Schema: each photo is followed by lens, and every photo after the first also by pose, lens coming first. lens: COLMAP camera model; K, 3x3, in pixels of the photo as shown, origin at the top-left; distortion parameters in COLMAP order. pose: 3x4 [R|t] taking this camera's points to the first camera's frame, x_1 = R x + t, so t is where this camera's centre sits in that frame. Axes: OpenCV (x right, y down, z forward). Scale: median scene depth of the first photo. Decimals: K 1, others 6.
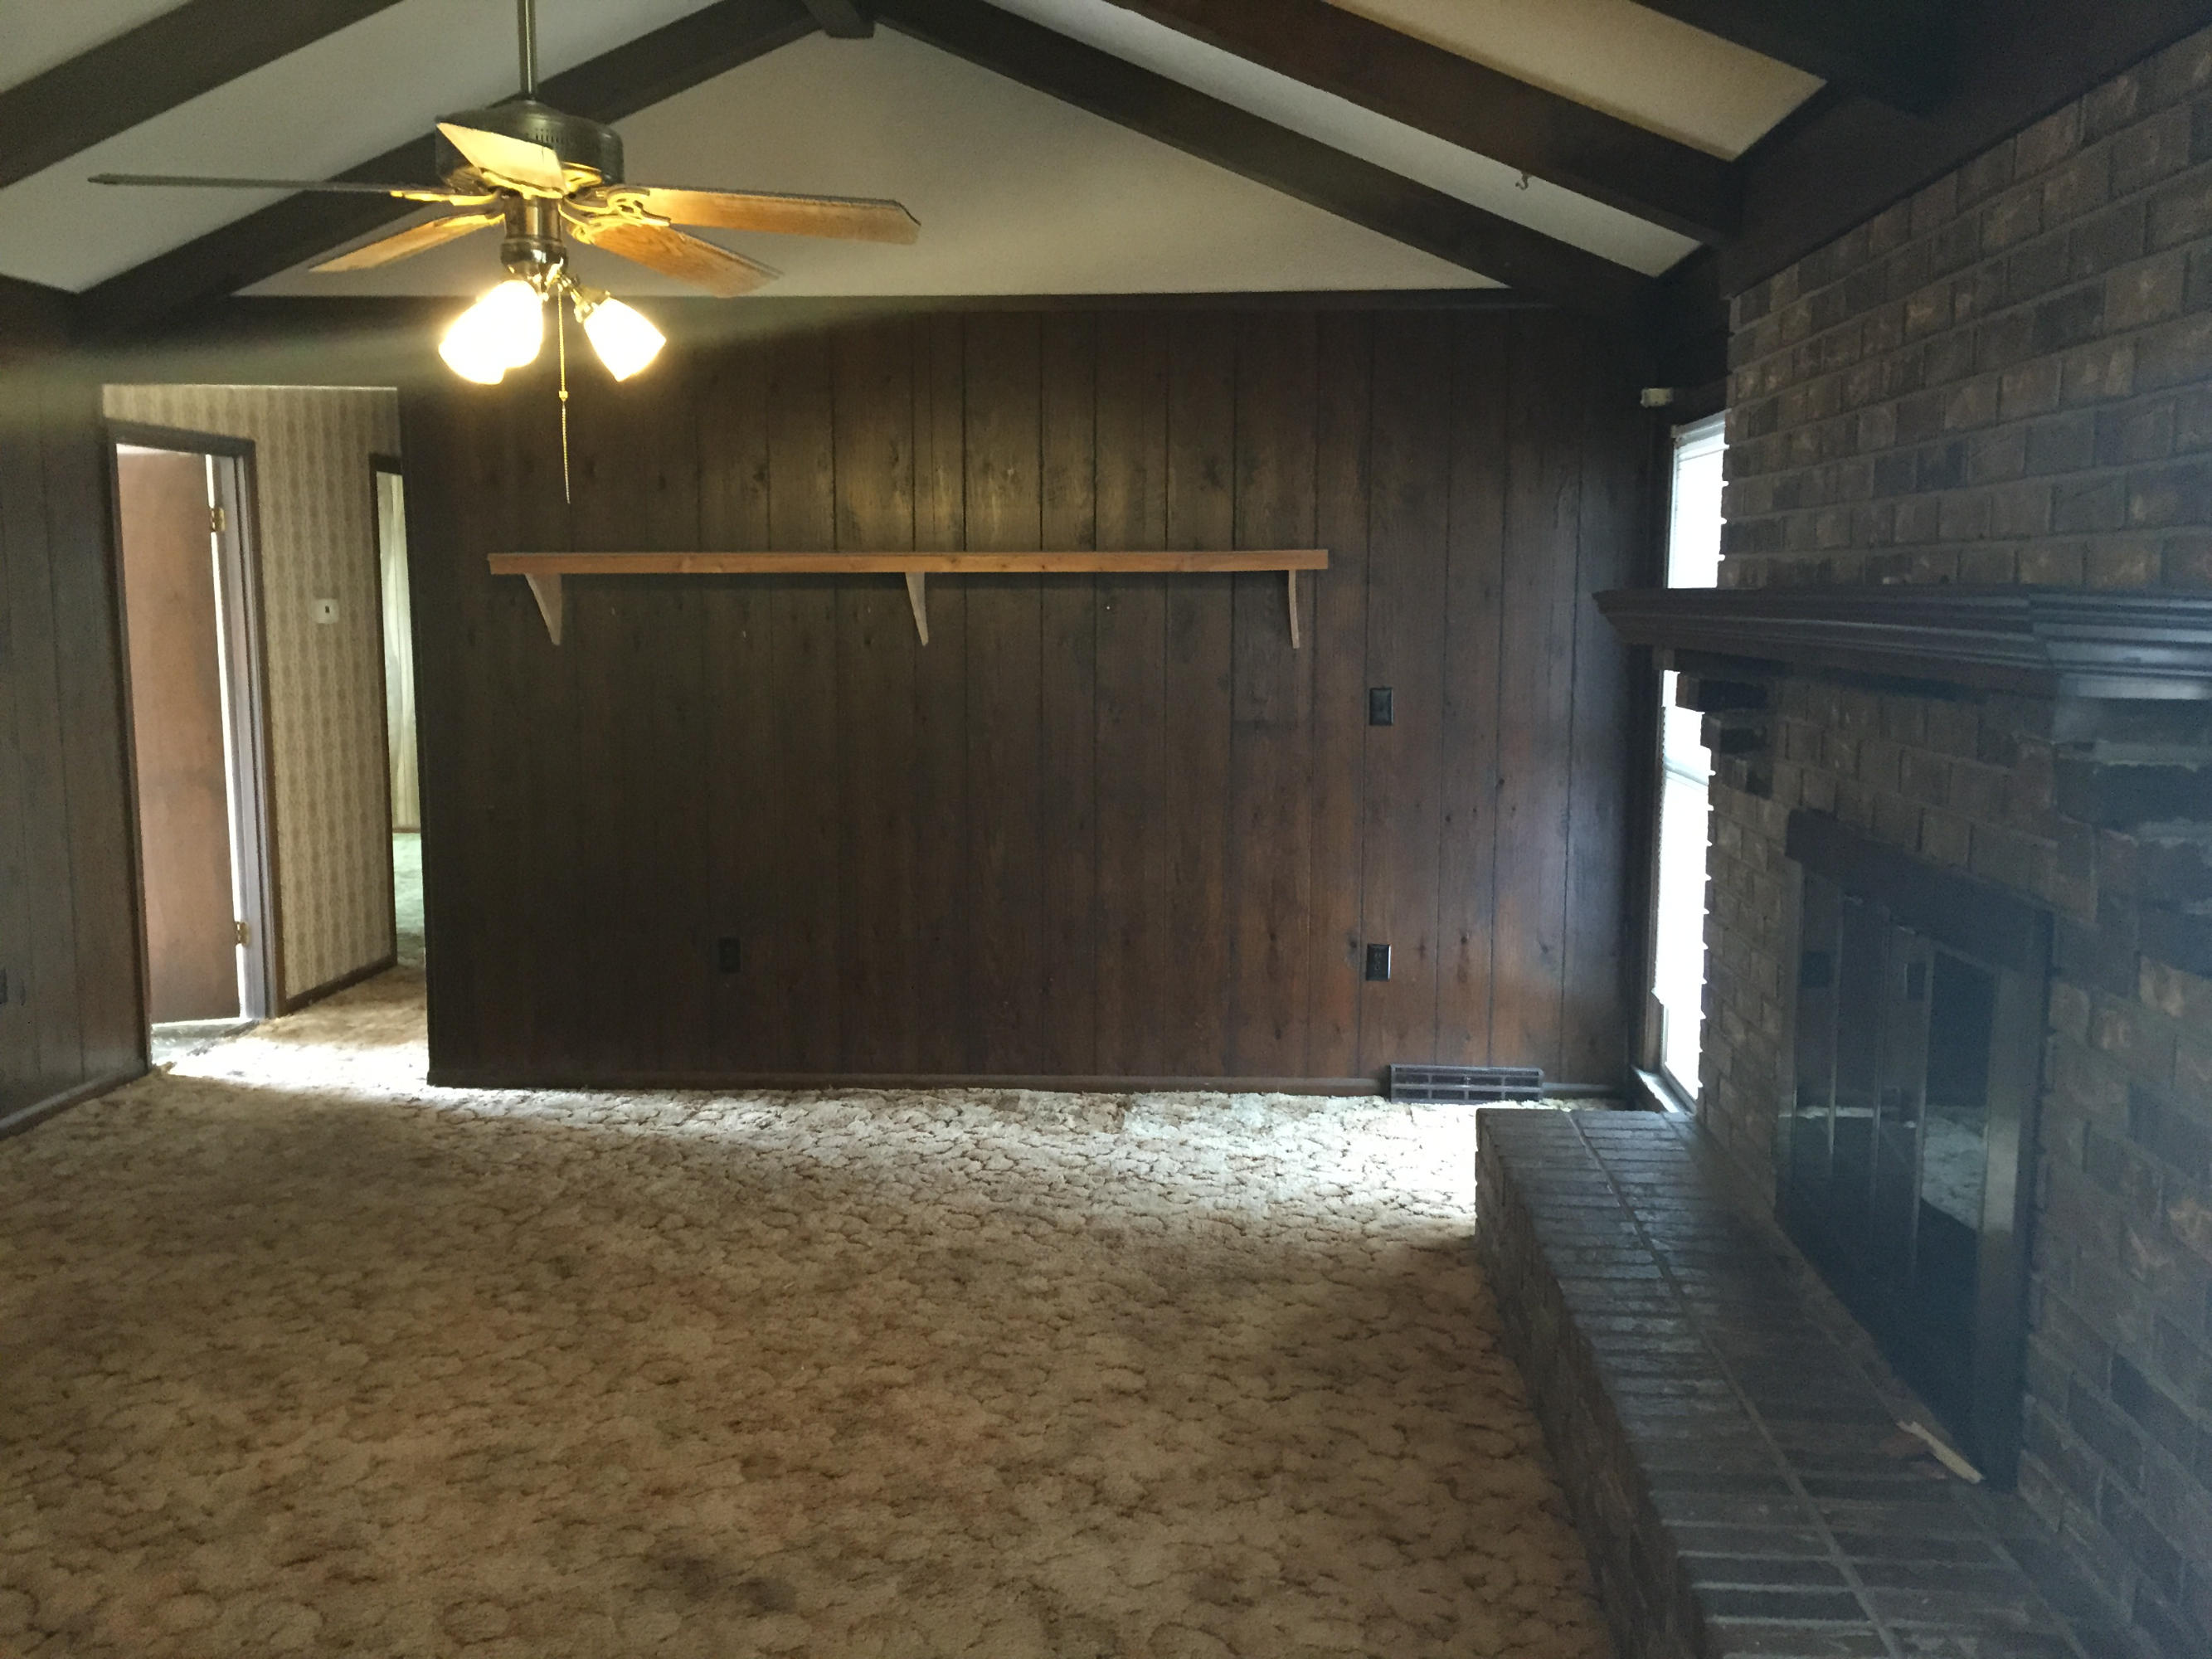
lens RADIAL K [[1905.9, 0, 1106.0], [0, 1905.9, 829.5], [0, 0, 1]] dist [0.099437, -0.154092]
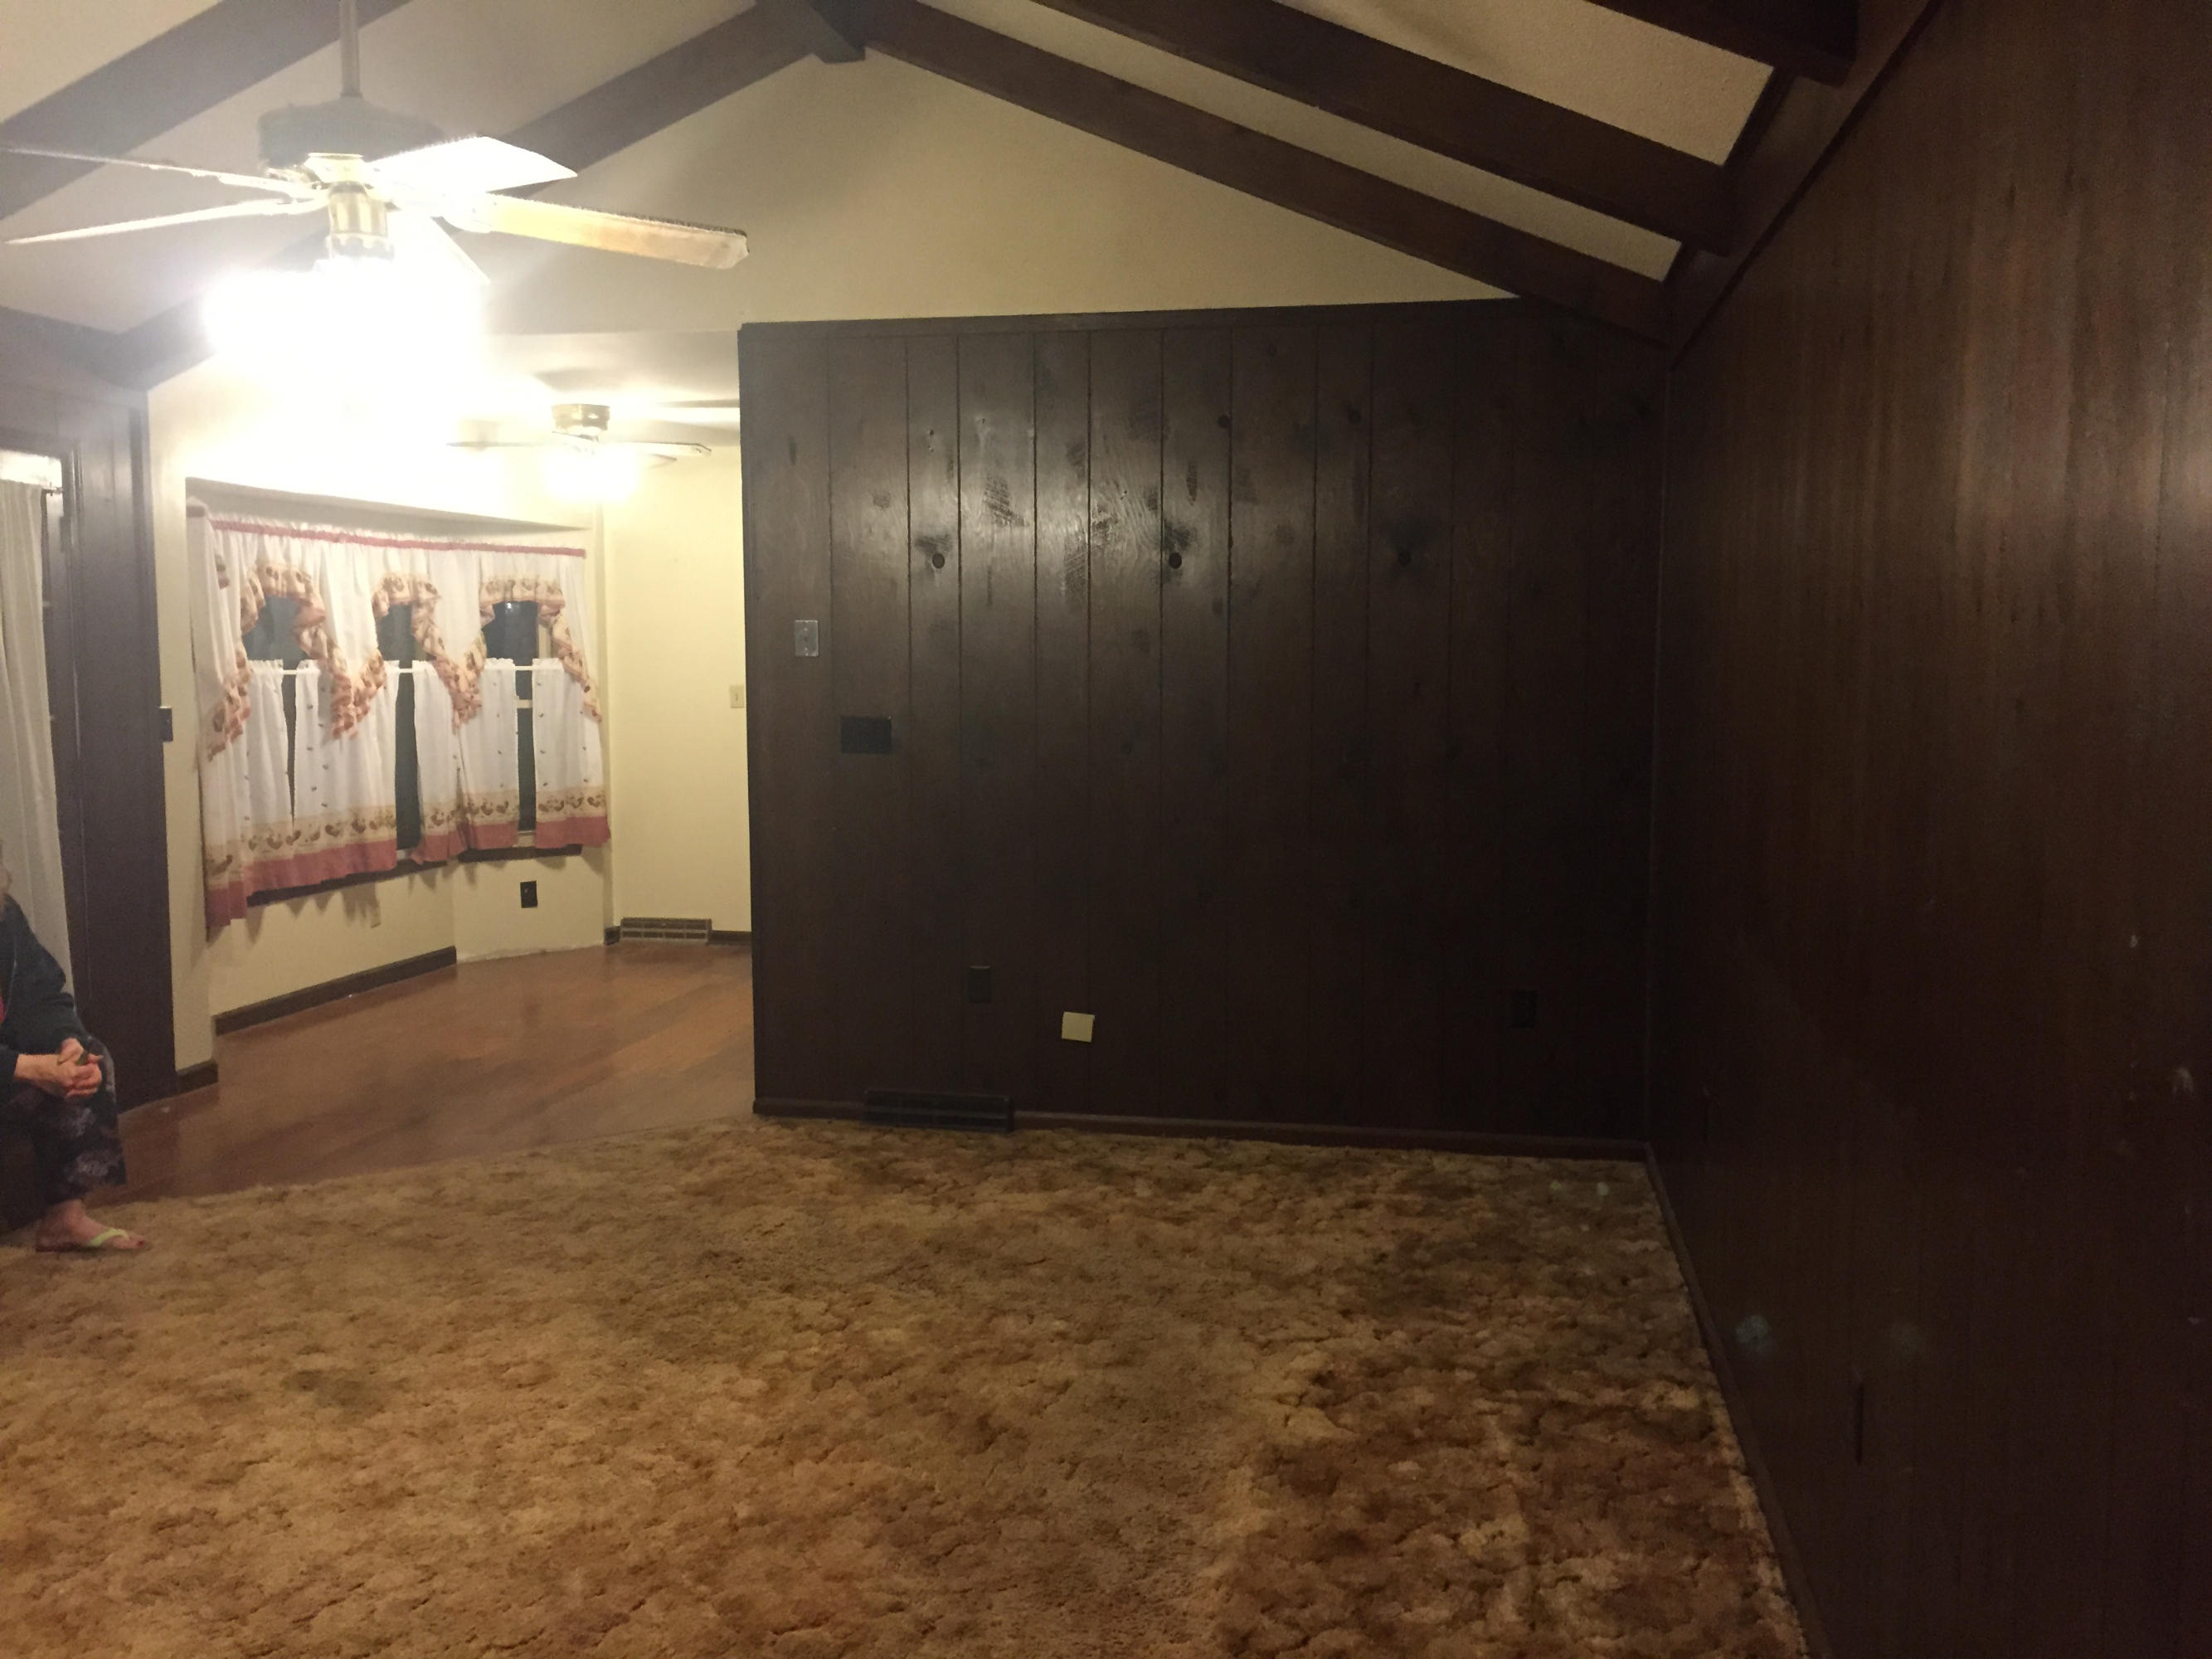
lens RADIAL K [[1905.9, 0, 1106.0], [0, 1905.9, 829.5], [0, 0, 1]] dist [0.099437, -0.154092]
pose [[-0.993871, 0.000345, 0.110548, -0.806320], [0.024592, 0.975629, 0.218046, -0.212351], [-0.107778, 0.219428, -0.969657, 2.011669]]
